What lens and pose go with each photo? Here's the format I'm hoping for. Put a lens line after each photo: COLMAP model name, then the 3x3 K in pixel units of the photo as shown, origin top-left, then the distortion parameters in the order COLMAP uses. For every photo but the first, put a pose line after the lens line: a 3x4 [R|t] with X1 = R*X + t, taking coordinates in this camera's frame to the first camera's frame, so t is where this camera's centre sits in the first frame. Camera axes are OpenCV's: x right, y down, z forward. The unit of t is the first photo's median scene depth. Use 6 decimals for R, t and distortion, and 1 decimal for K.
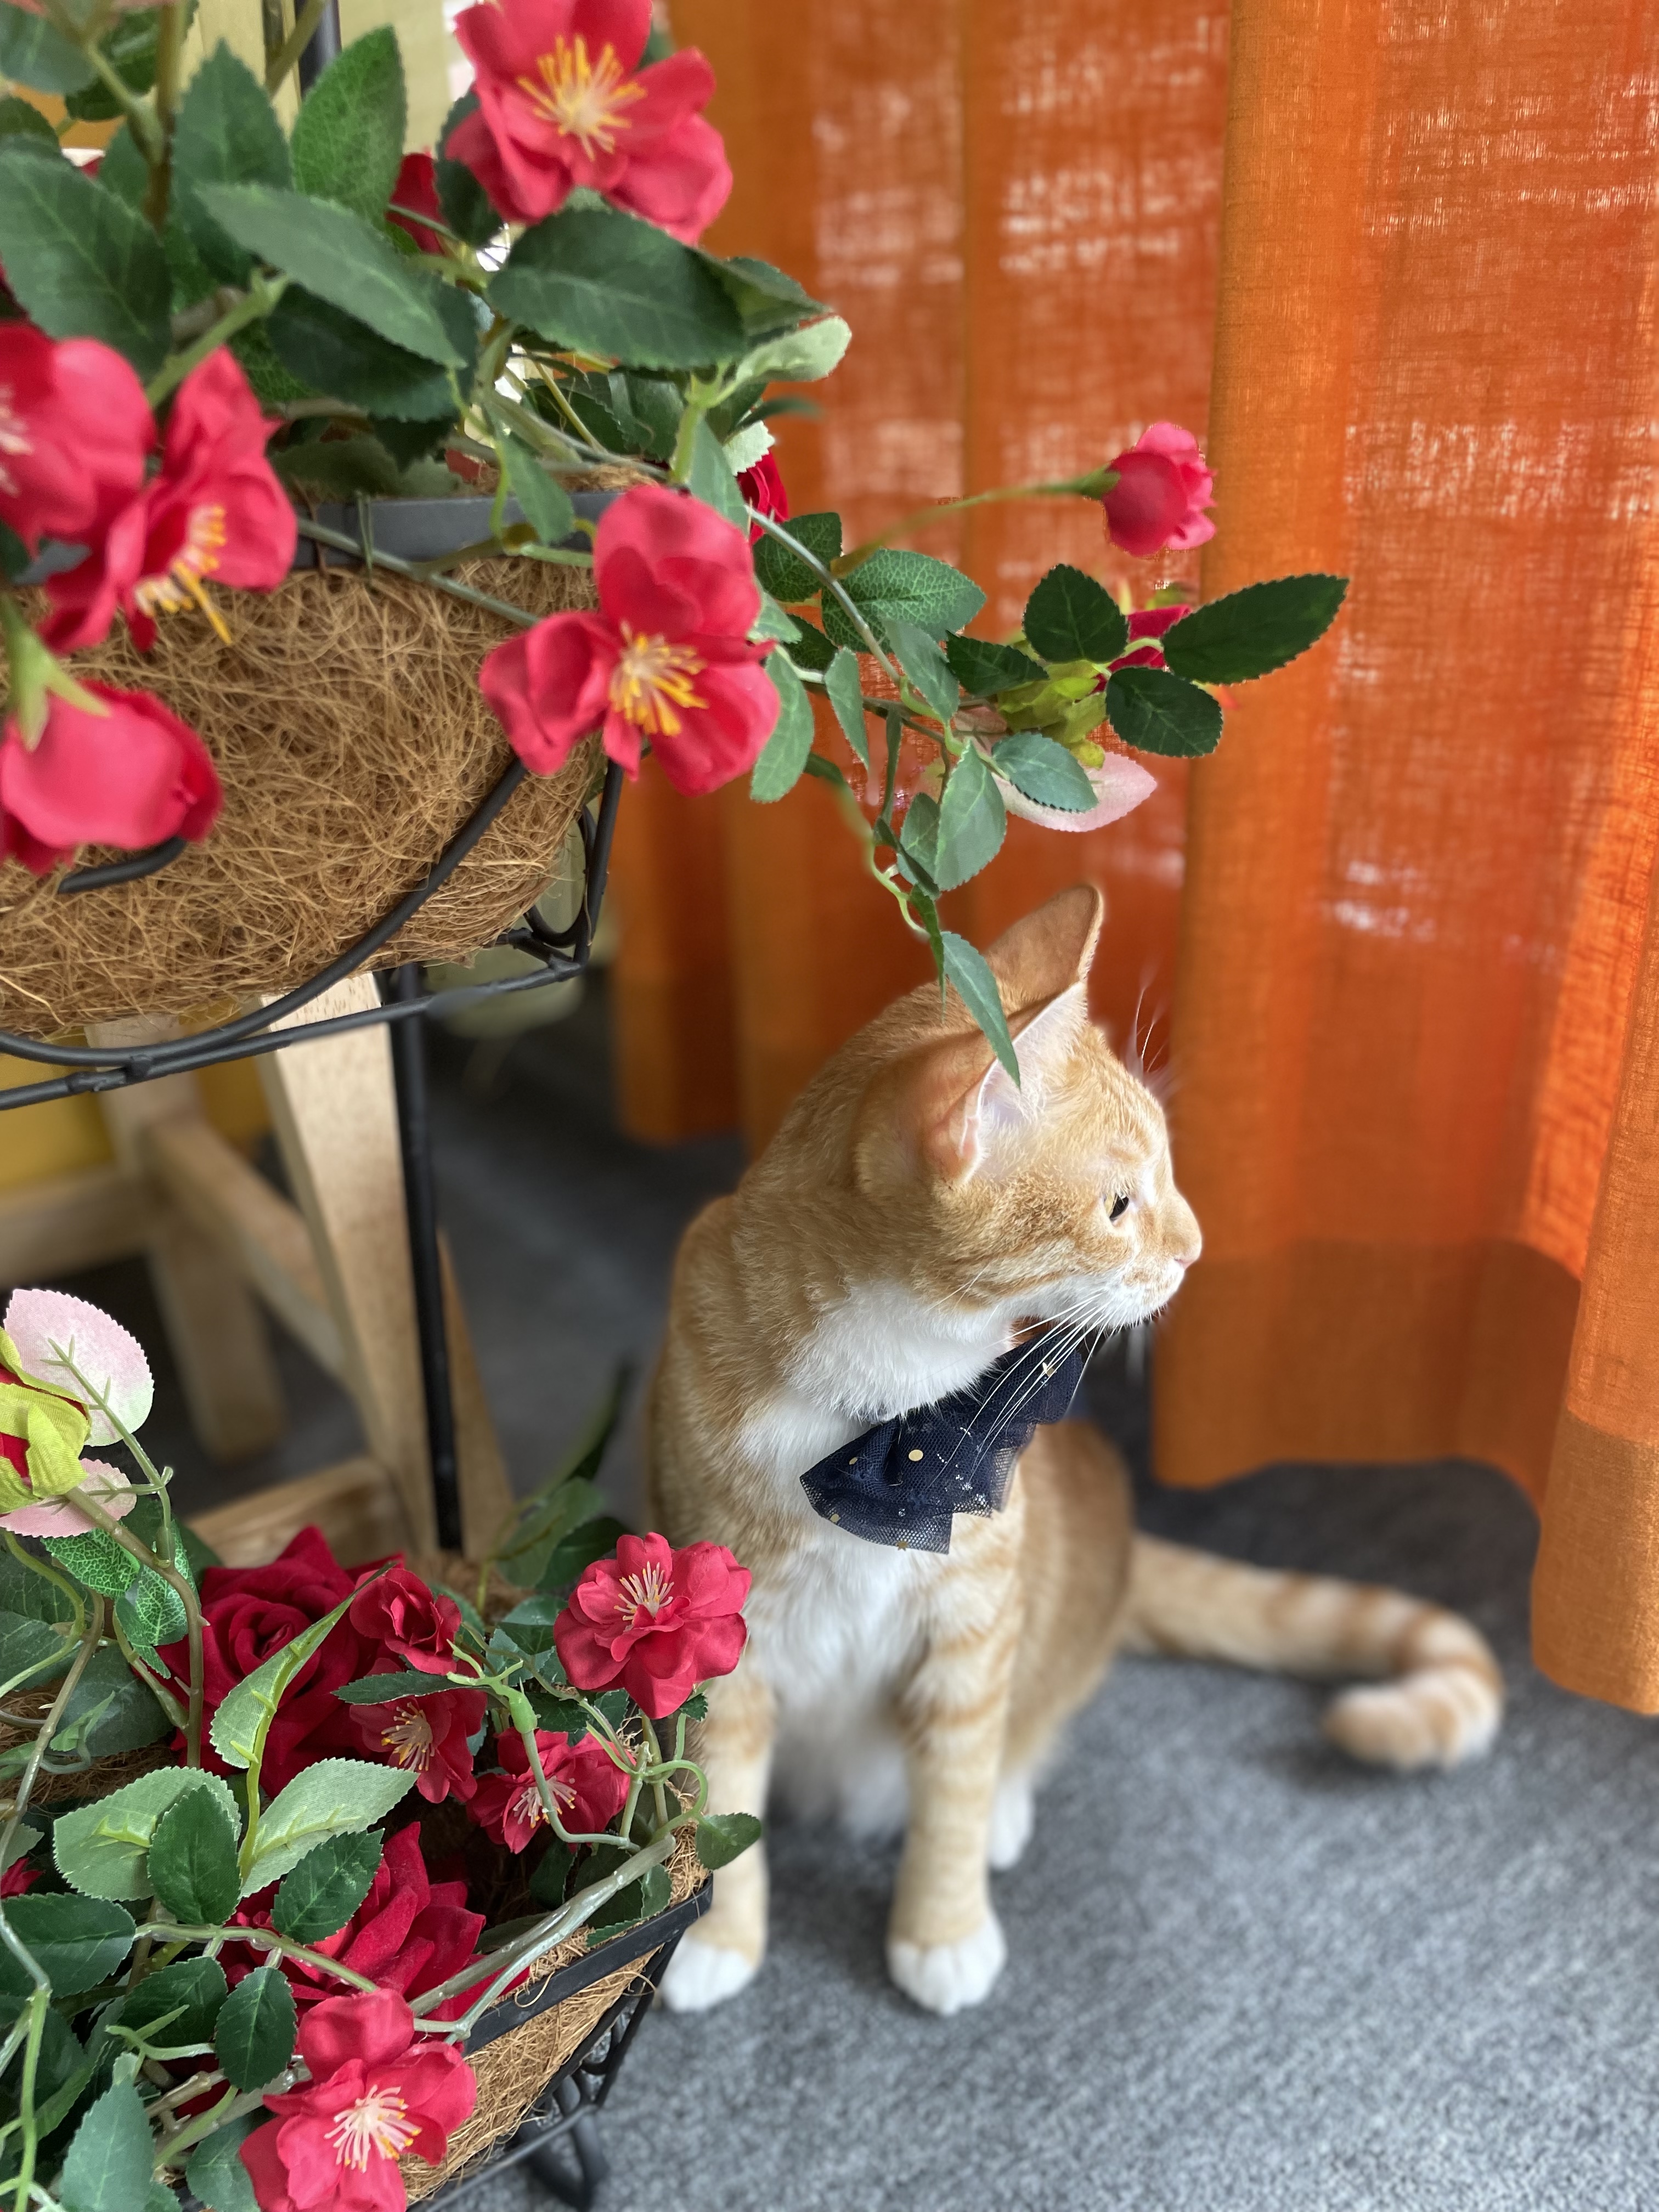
lens RADIAL K [[1648.6, 0, 829.5], [0, 1648.6, 1106.0], [0, 0, 1]] dist [0.009189, 0.008781]
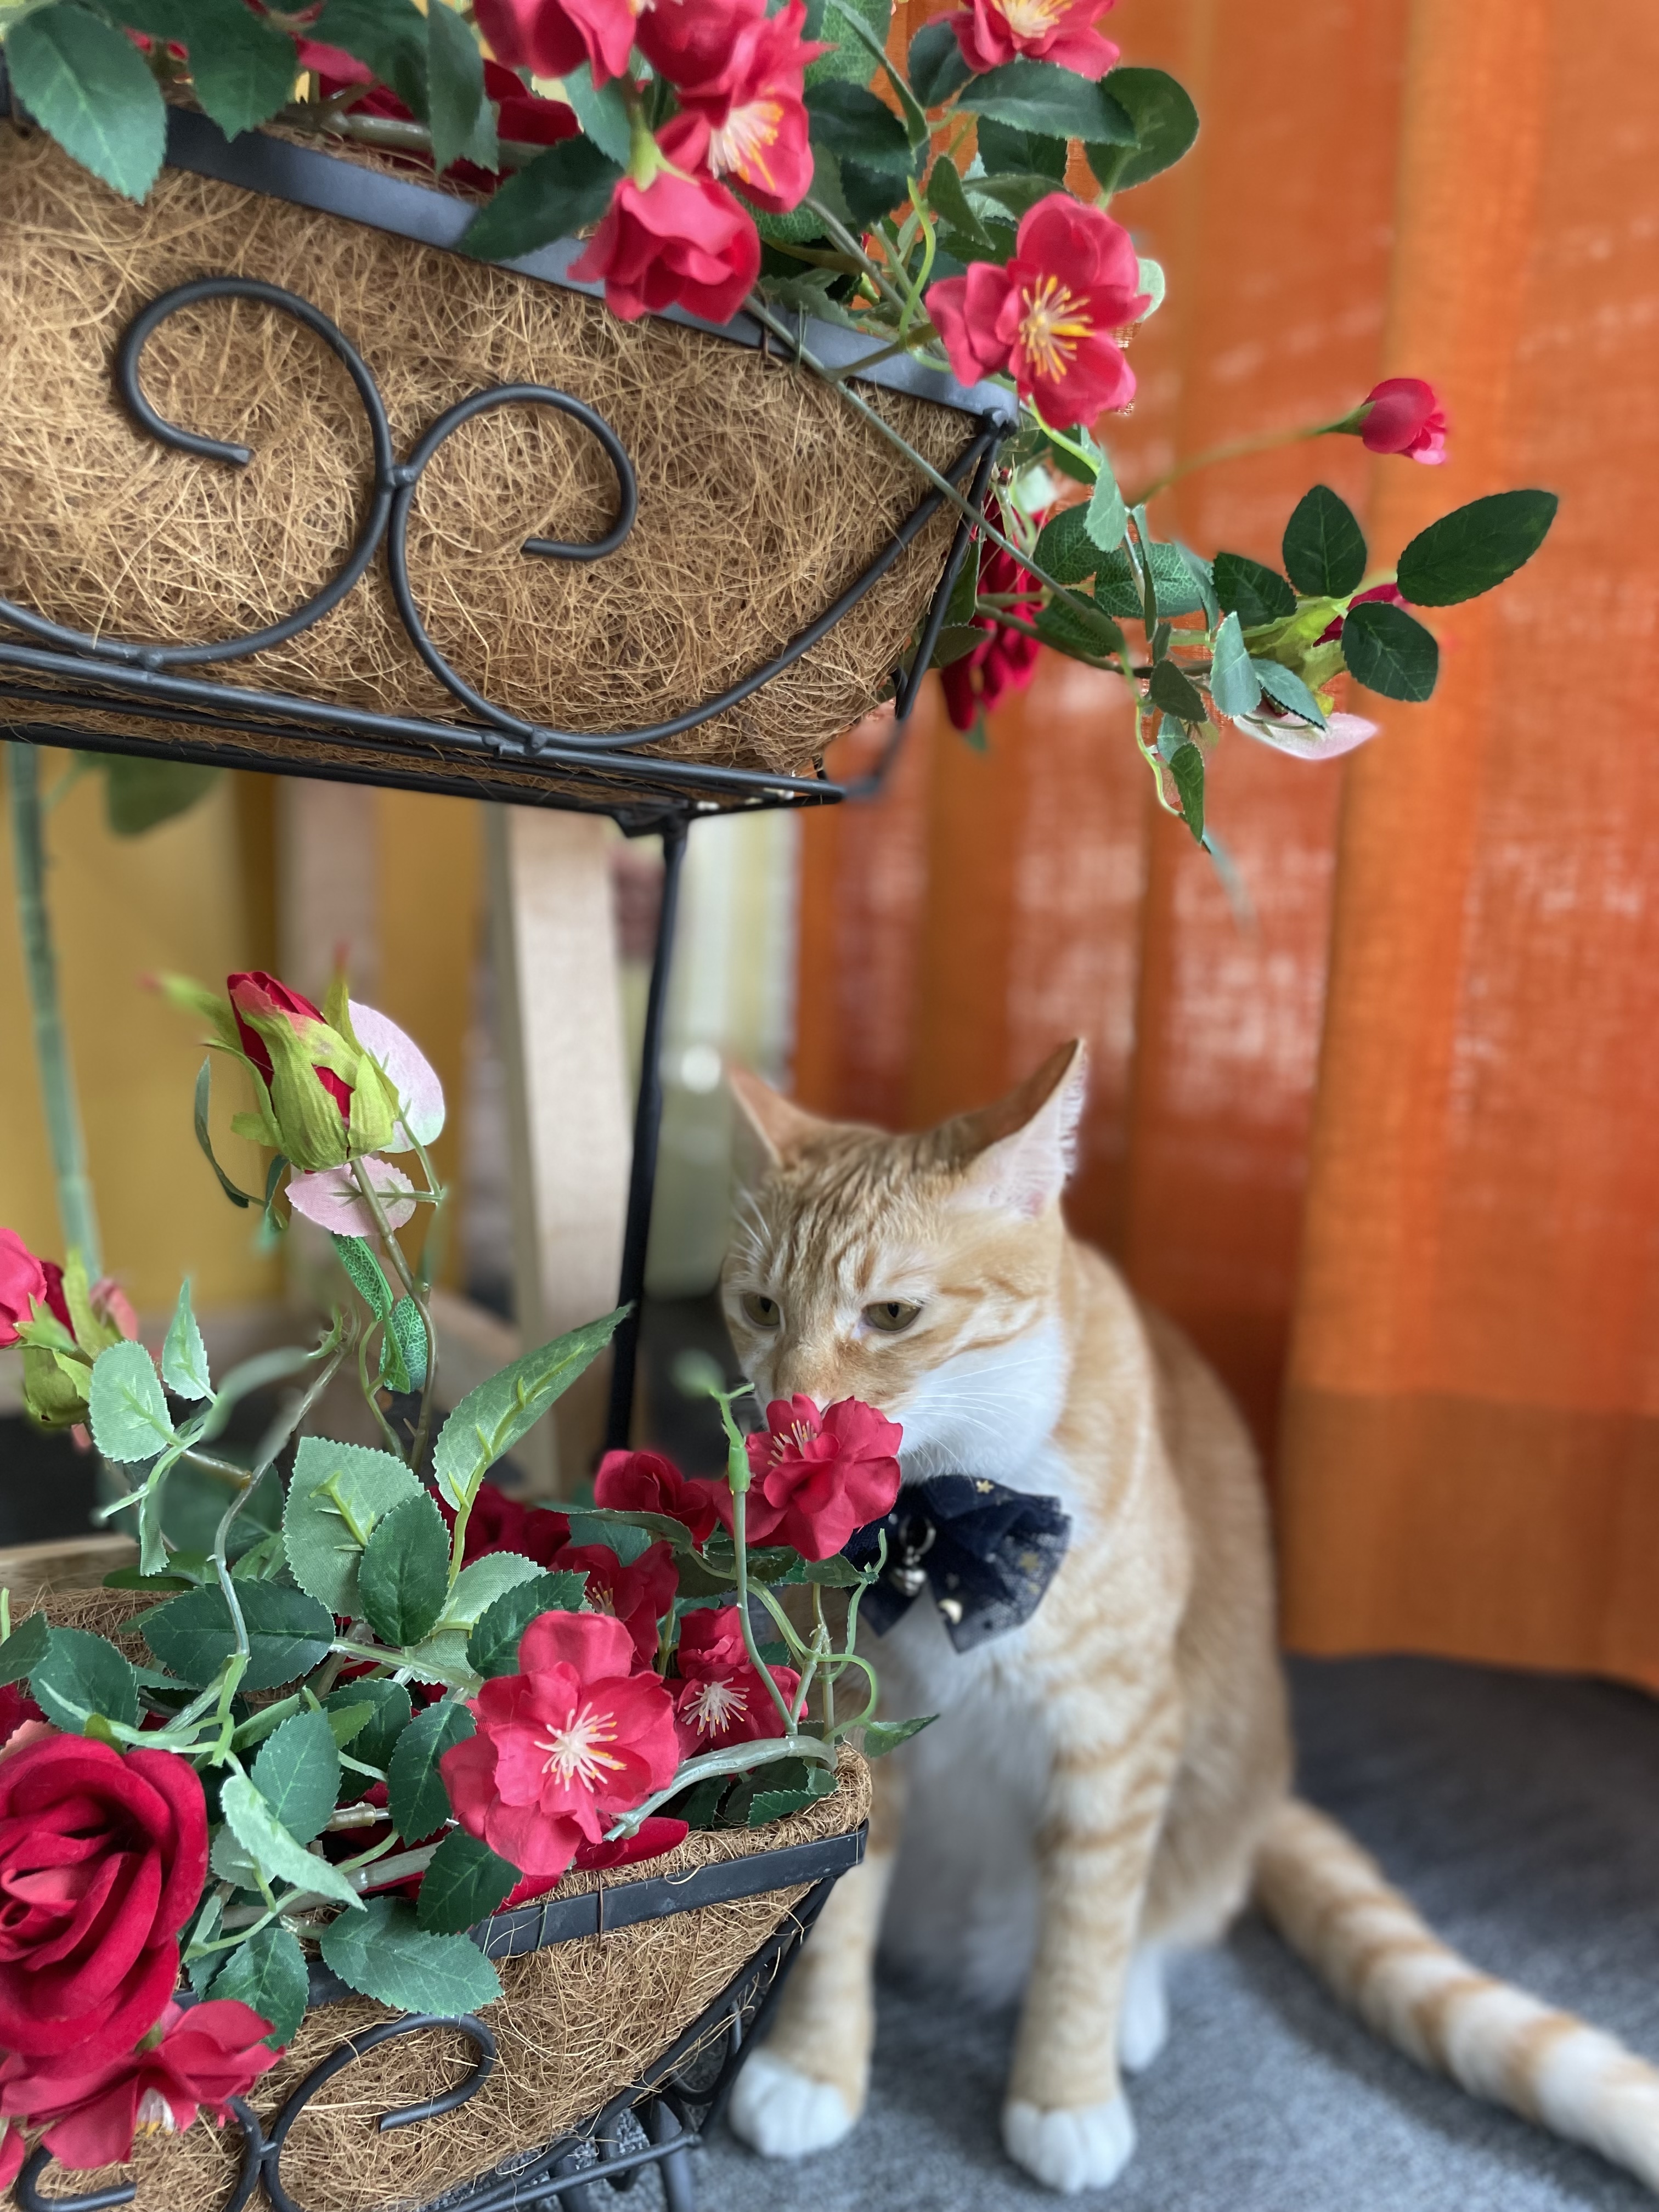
lens RADIAL K [[1663.4, 0, 829.5], [0, 1663.4, 1106.0], [0, 0, 1]] dist [0.004782, -0.048851]
pose [[0.993911, 0.091438, -0.061486, -0.091039], [-0.106082, 0.944957, -0.309519, 0.466781], [0.029800, 0.314157, 0.948903, -0.031178]]
